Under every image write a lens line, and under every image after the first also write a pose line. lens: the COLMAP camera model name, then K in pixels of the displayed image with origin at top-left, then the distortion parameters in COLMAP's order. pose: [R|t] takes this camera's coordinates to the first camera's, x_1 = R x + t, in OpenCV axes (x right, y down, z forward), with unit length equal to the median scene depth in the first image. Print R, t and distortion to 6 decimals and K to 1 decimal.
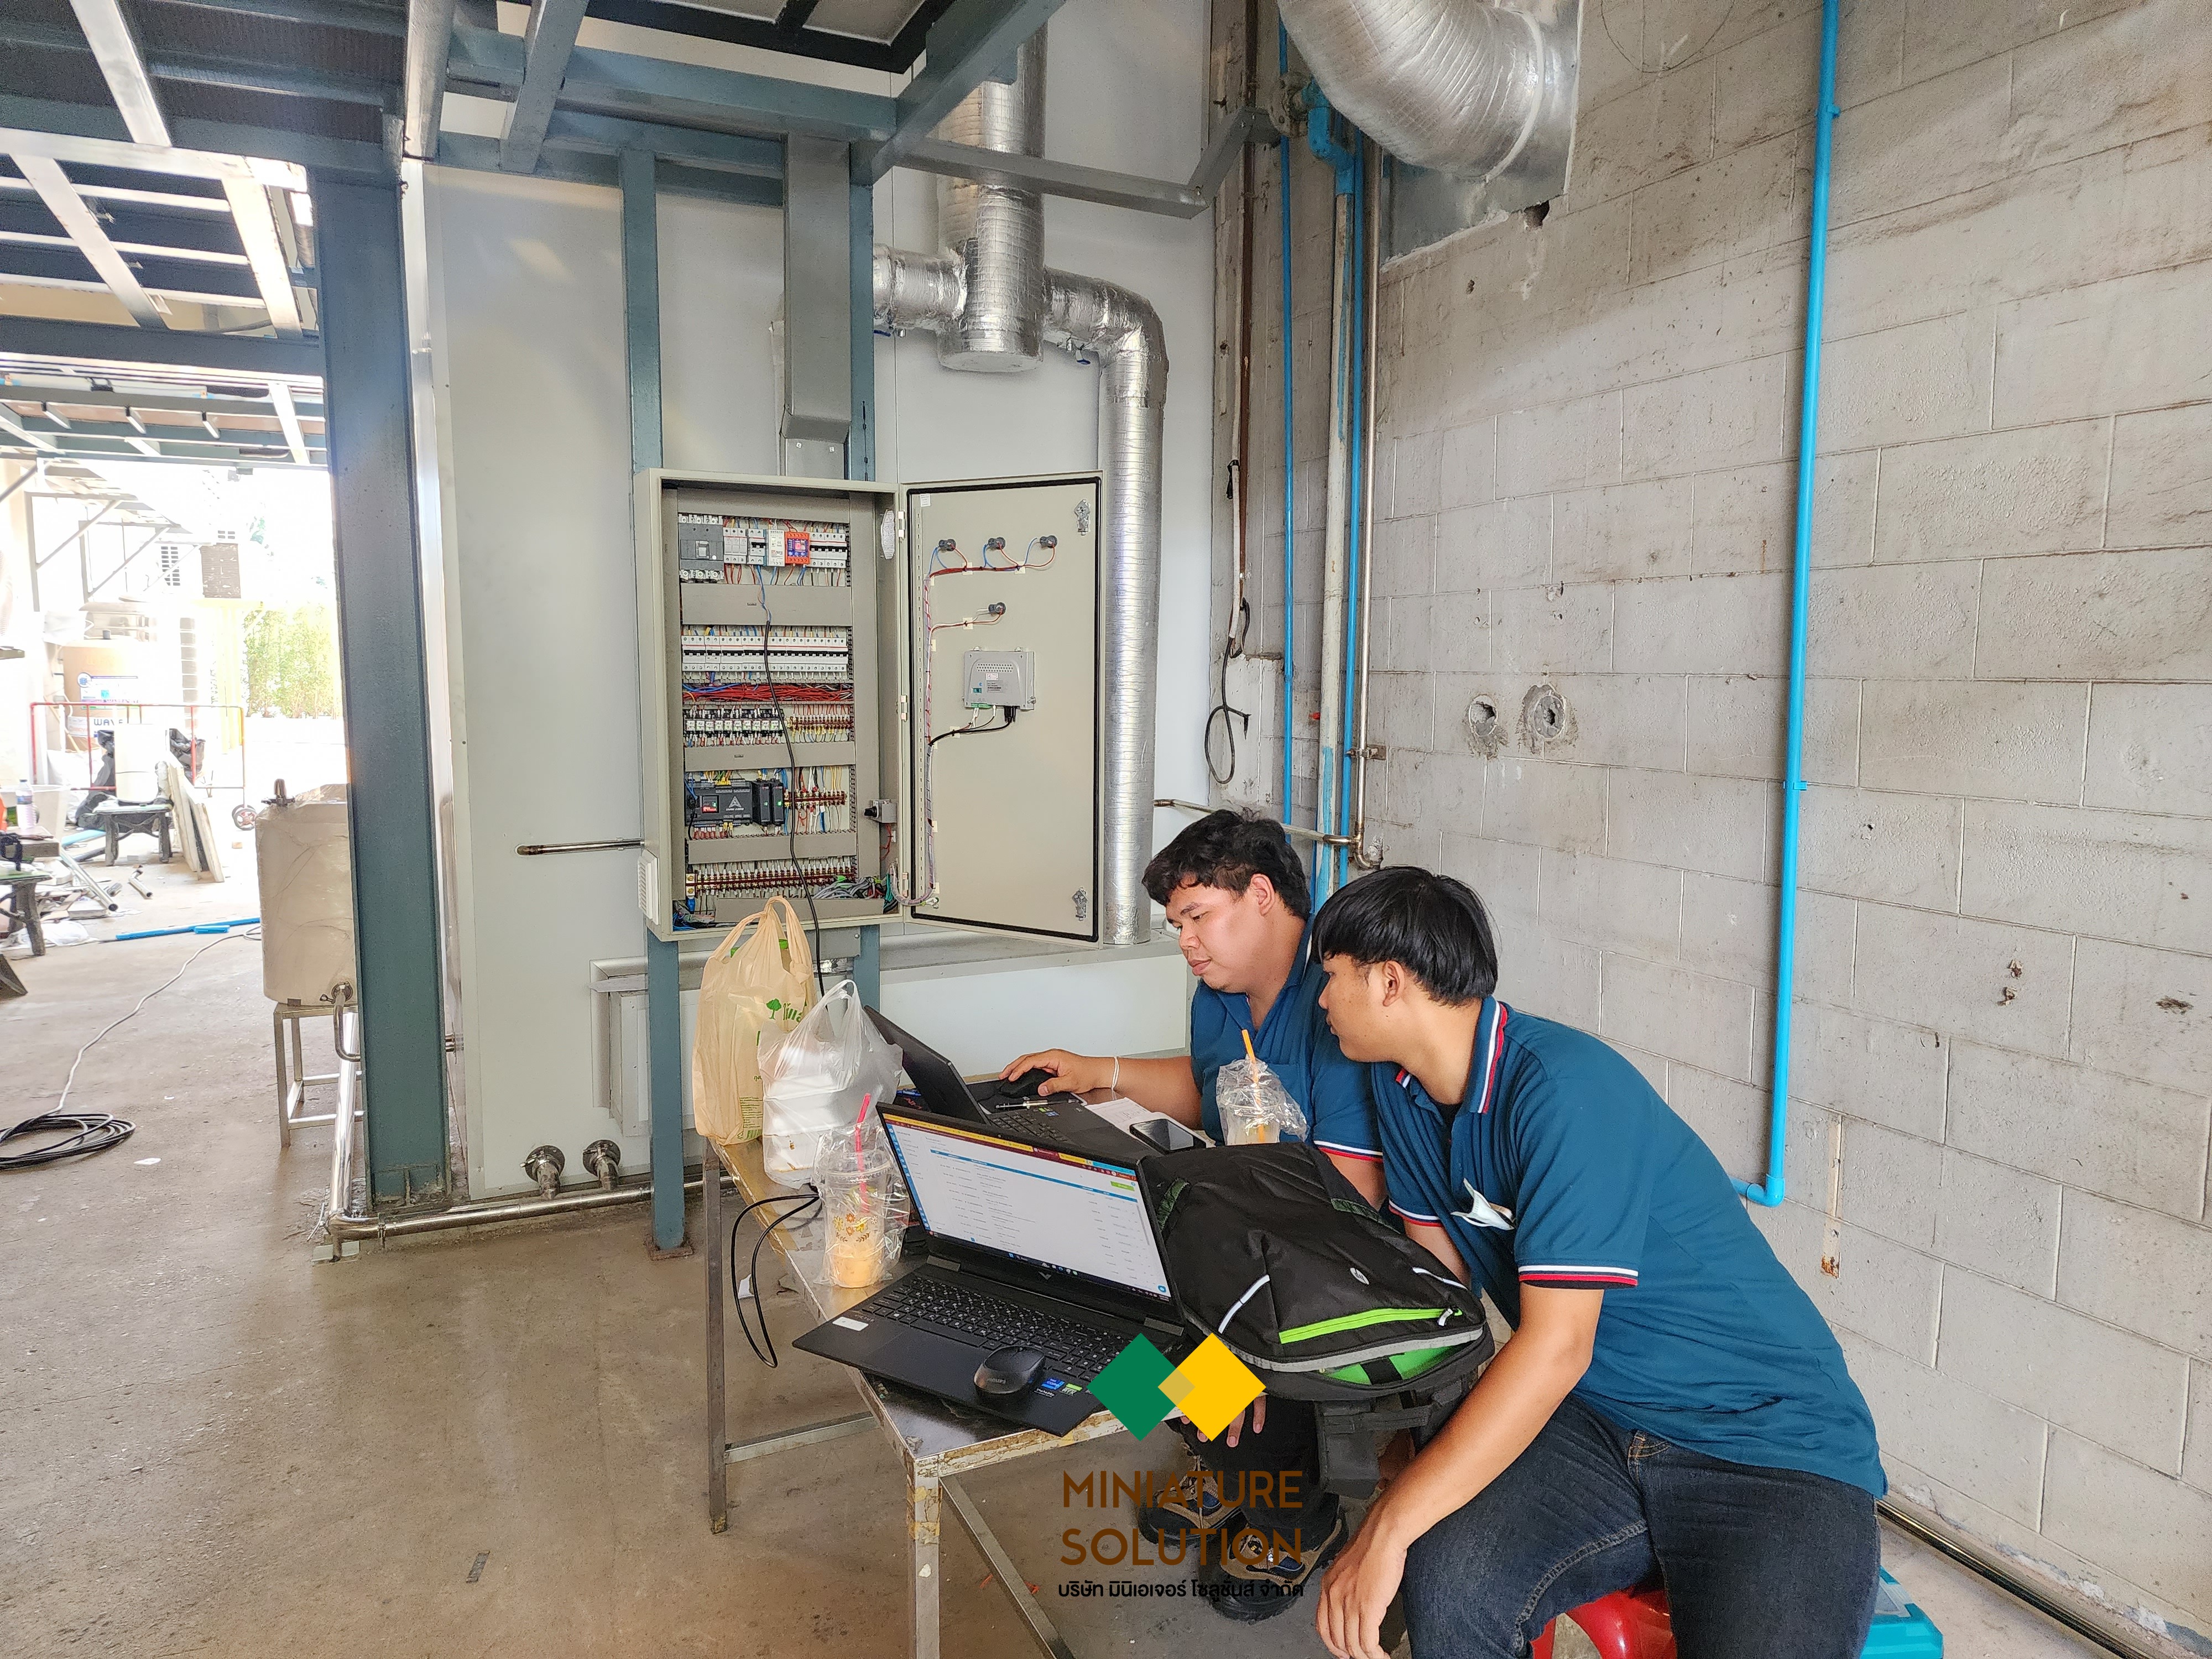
lens RADIAL K [[1441.6, 0, 1114.4], [0, 1441.6, 874.7], [0, 0, 1]] dist [0.082693, -0.090576]
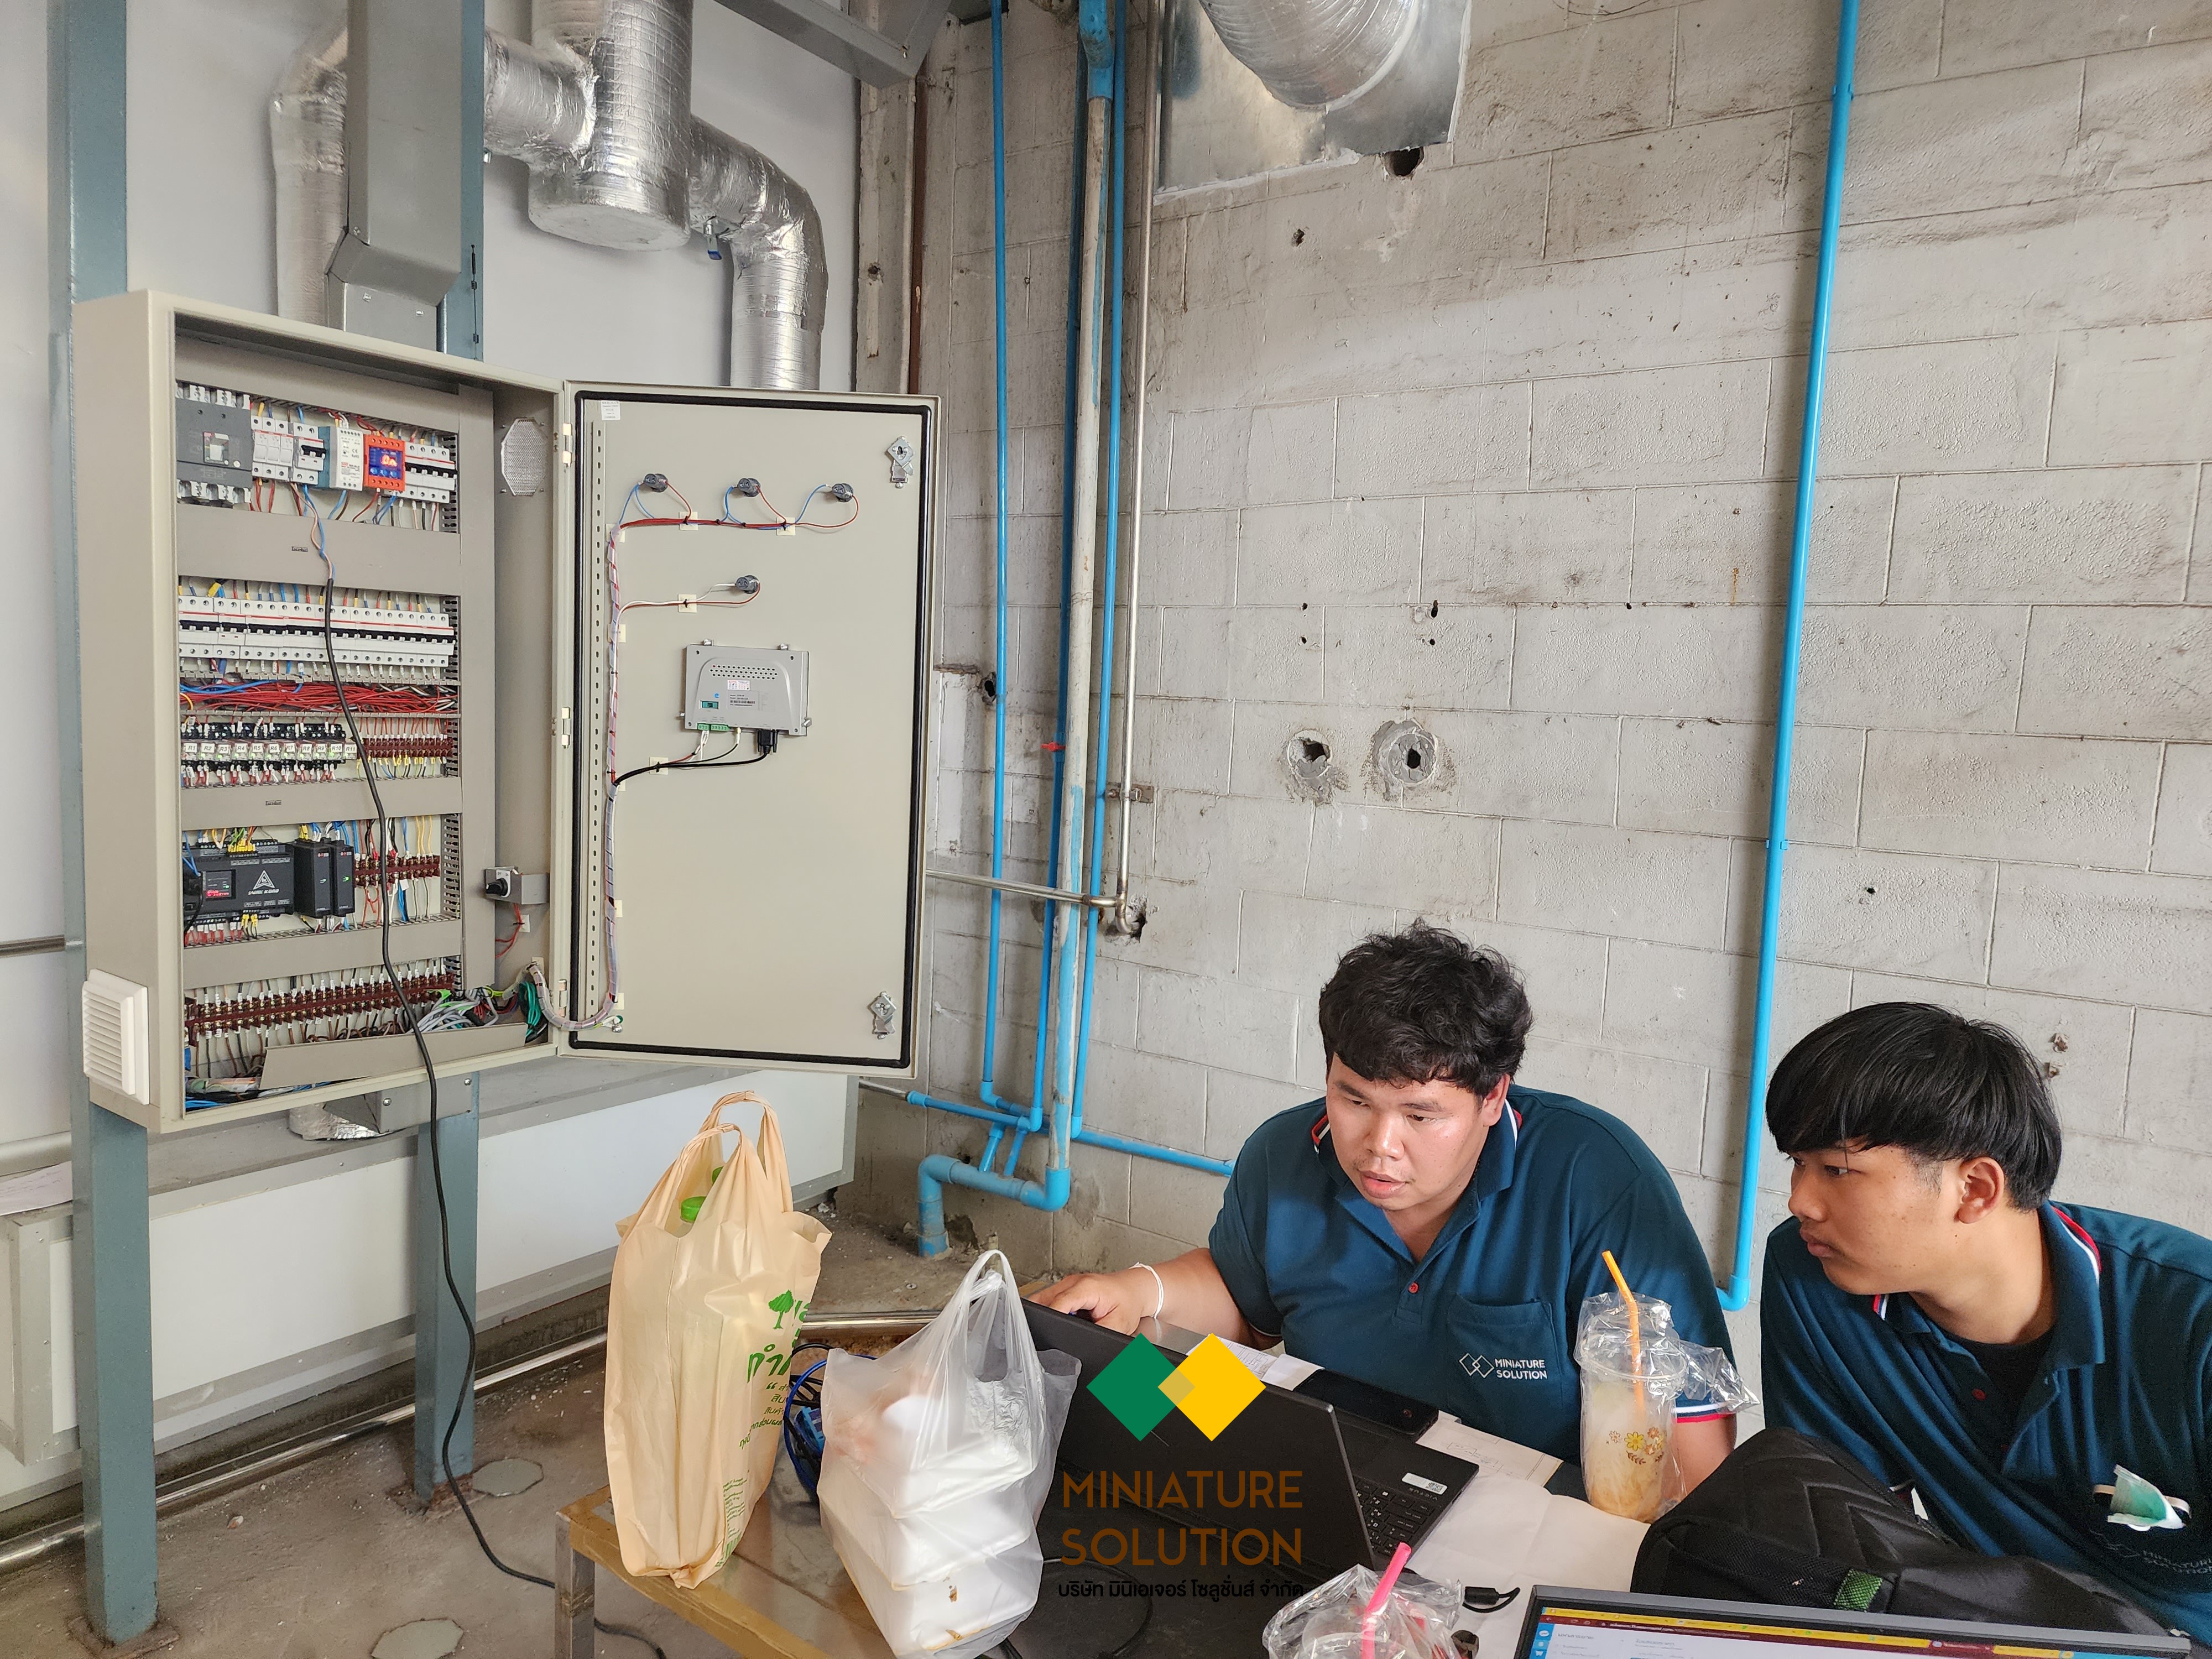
lens RADIAL K [[1476.0, 0, 1149.4], [0, 1476.0, 889.7], [0, 0, 1]] dist [0.070776, -0.081164]
pose [[0.878502, -0.030009, 0.476795, -0.265134], [0.031026, 0.999502, 0.005742, -0.043116], [-0.476730, 0.009748, 0.878996, 0.323856]]
